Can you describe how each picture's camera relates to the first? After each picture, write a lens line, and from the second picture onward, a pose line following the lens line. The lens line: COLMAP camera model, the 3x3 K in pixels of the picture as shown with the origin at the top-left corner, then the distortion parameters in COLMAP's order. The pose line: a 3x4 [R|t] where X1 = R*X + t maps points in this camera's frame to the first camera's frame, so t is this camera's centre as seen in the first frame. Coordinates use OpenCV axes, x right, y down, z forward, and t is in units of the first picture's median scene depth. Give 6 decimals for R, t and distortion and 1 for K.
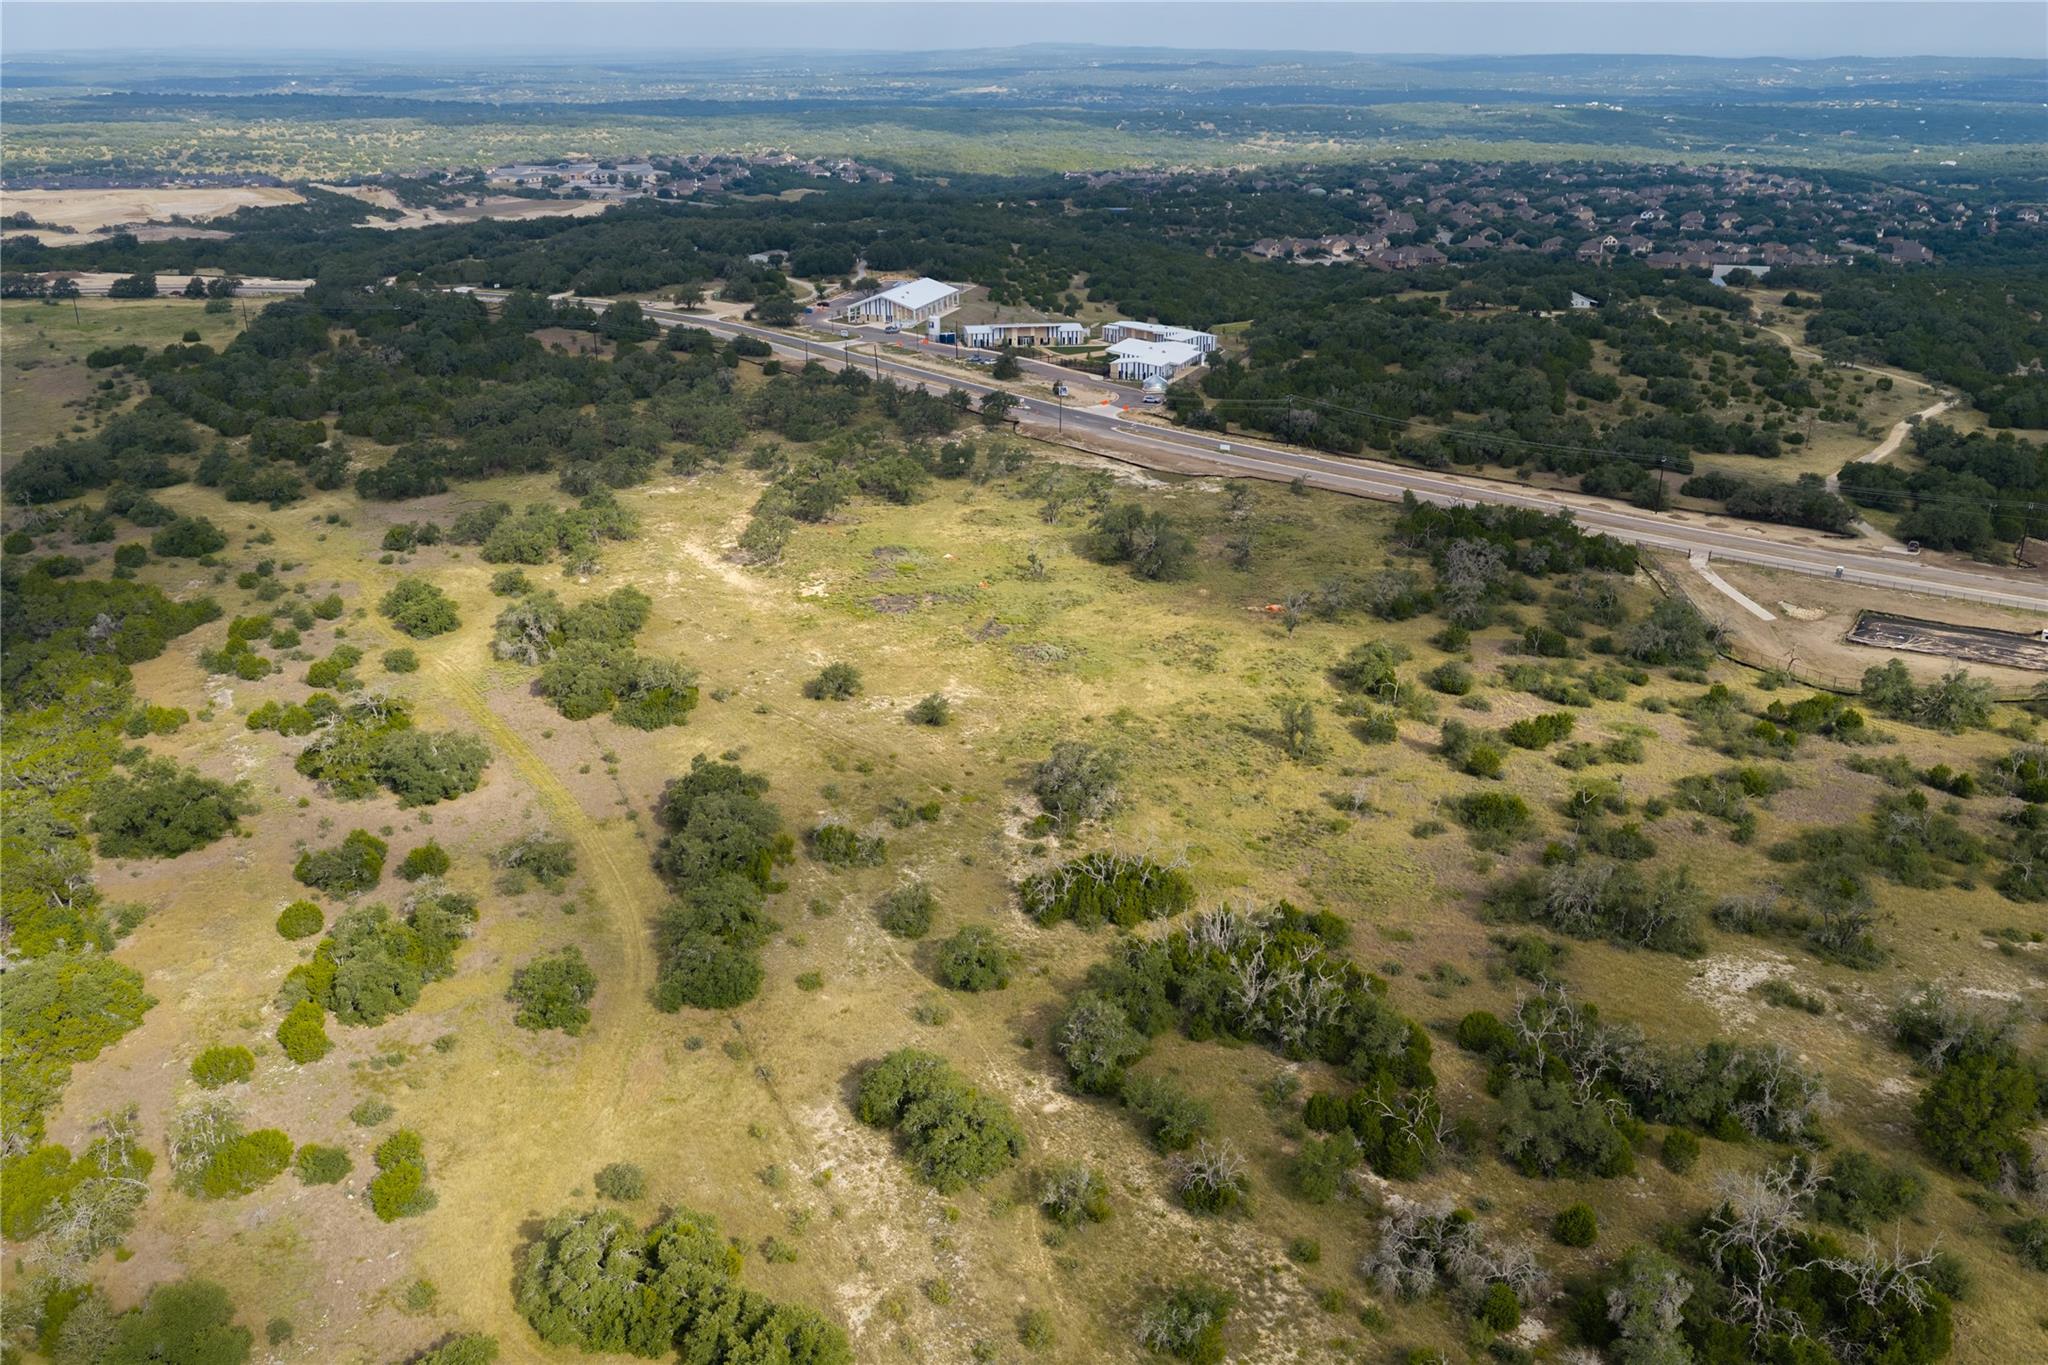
lens RADIAL K [[1698.1, 0, 1024.0], [0, 1698.1, 682.5], [0, 0, 1]] dist [0.015617, -0.022871]
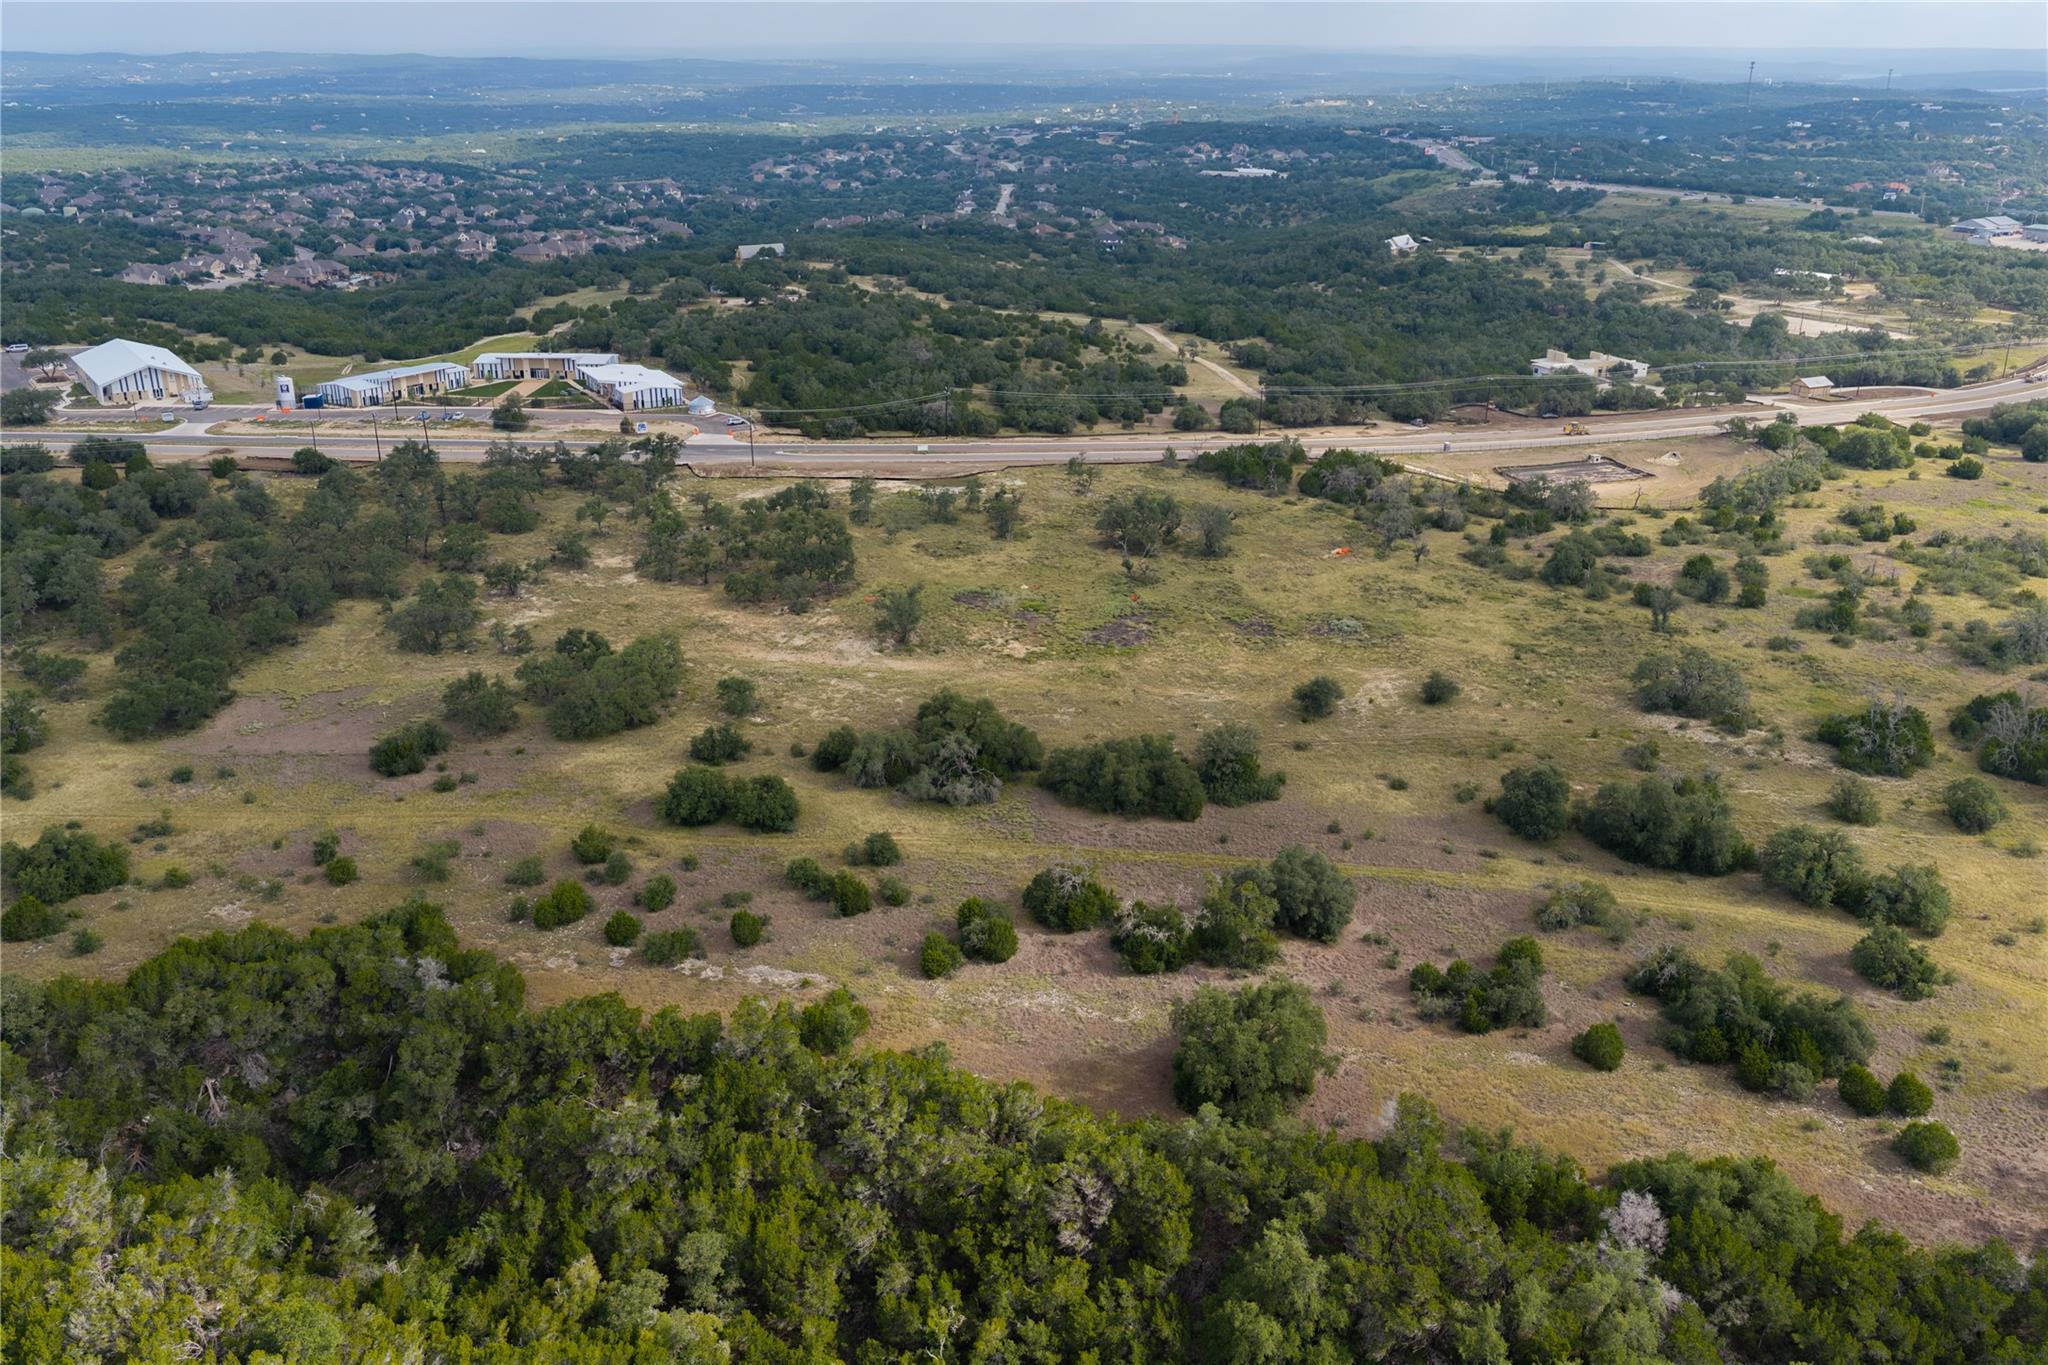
lens RADIAL K [[1698.1, 0, 1024.0], [0, 1698.1, 682.5], [0, 0, 1]] dist [0.015617, -0.022871]
pose [[0.641061, -0.266230, 0.719835, -0.588720], [0.264922, 0.957020, 0.118021, -0.109551], [-0.720317, 0.115042, 0.684039, 0.302028]]
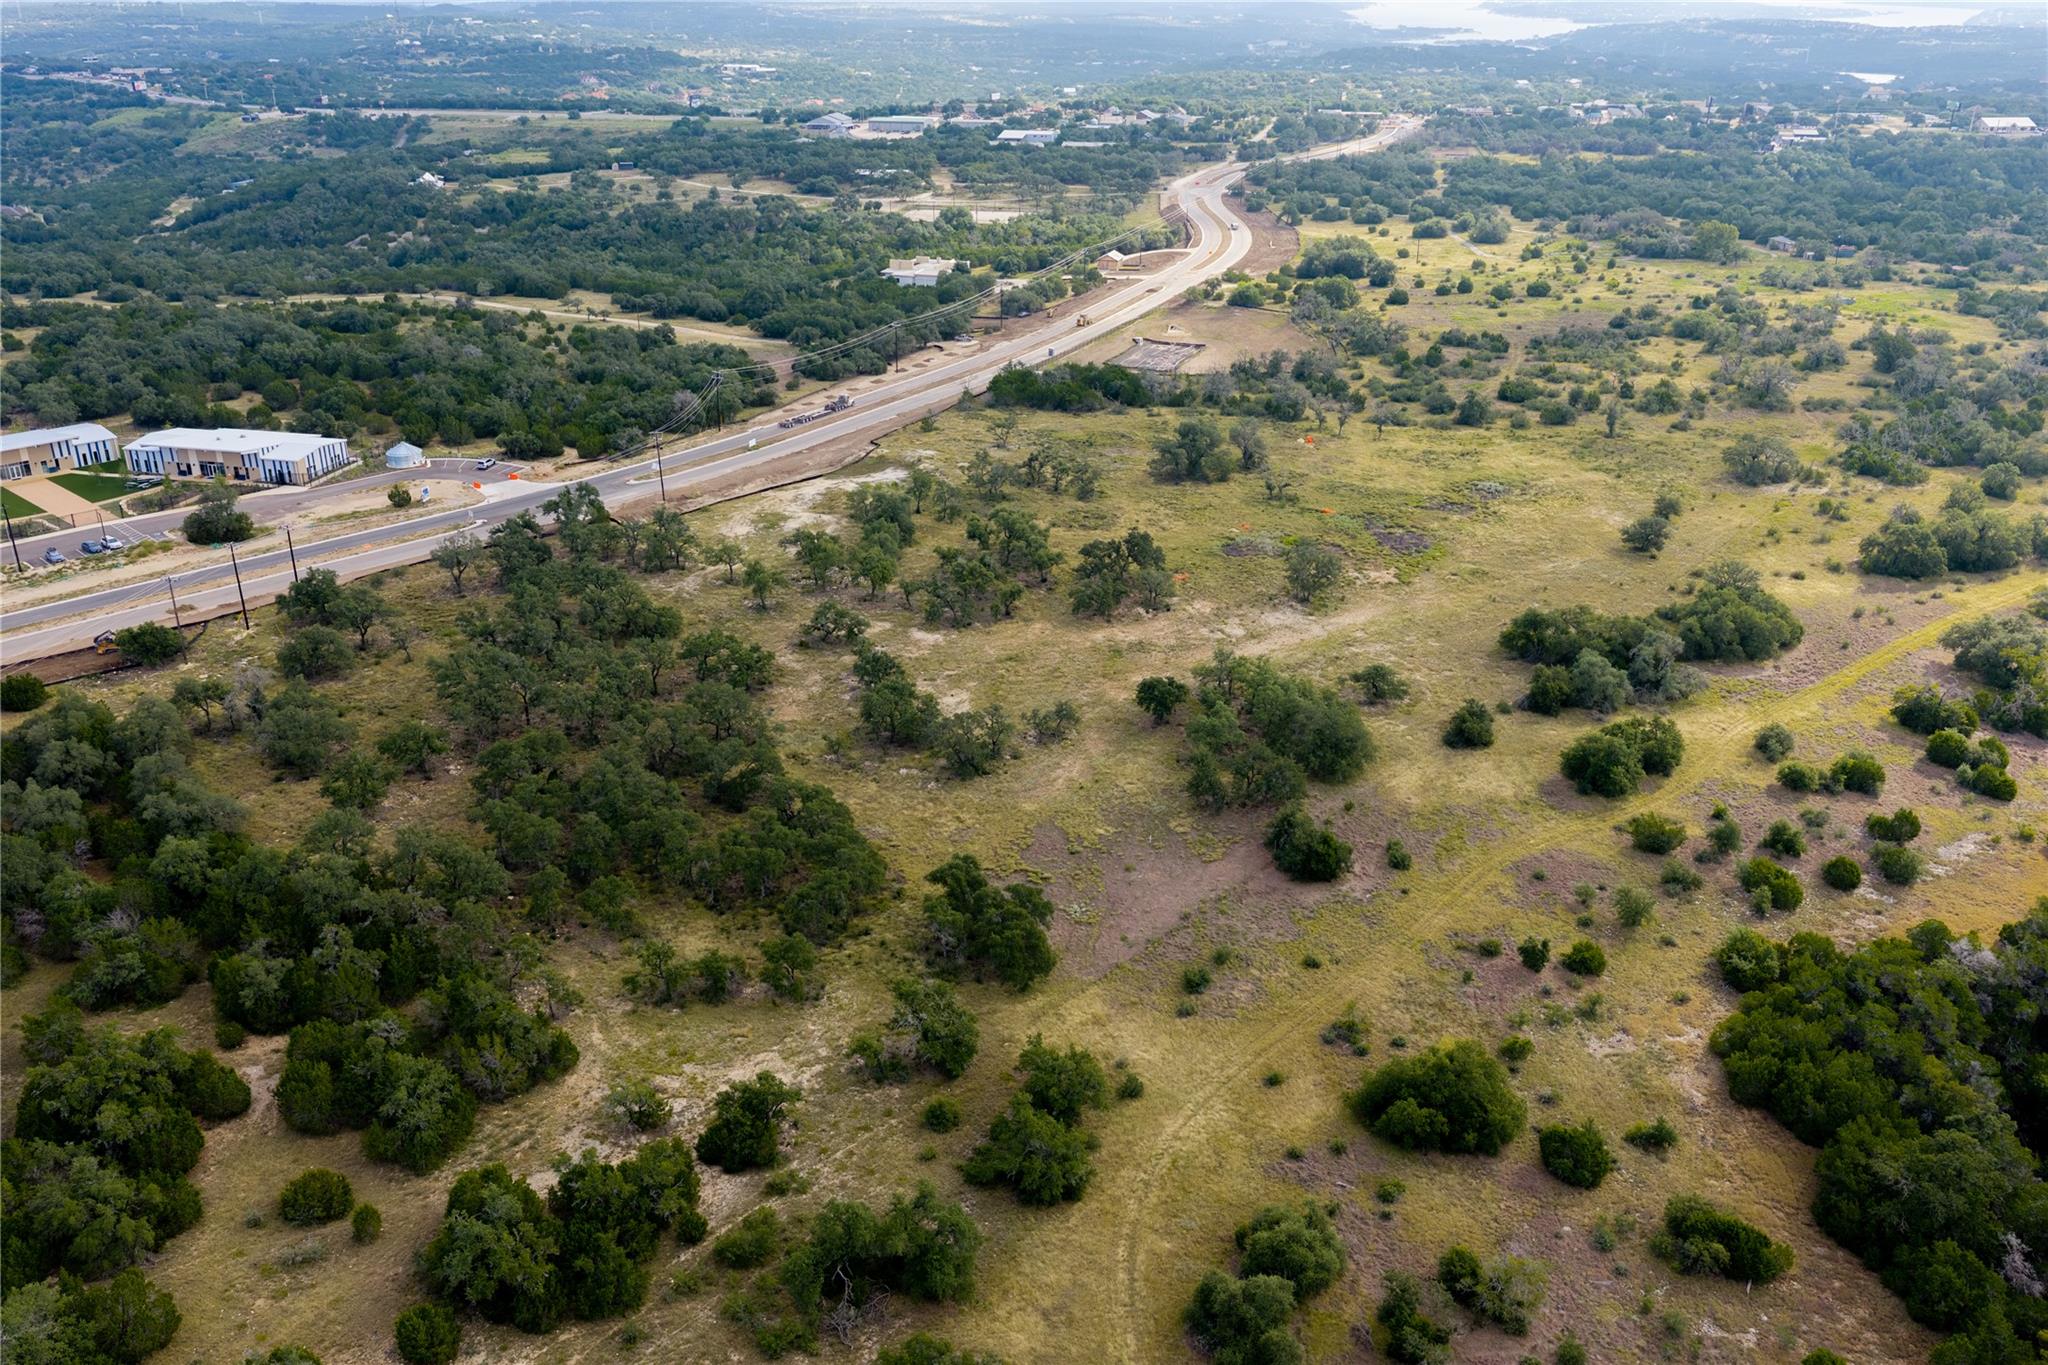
lens RADIAL K [[1698.1, 0, 1024.0], [0, 1698.1, 682.5], [0, 0, 1]] dist [0.015617, -0.022871]
pose [[-0.142028, -0.384099, 0.912303, -0.715124], [0.349112, 0.842985, 0.409265, -0.336619], [-0.926255, 0.376622, 0.014366, 0.909222]]
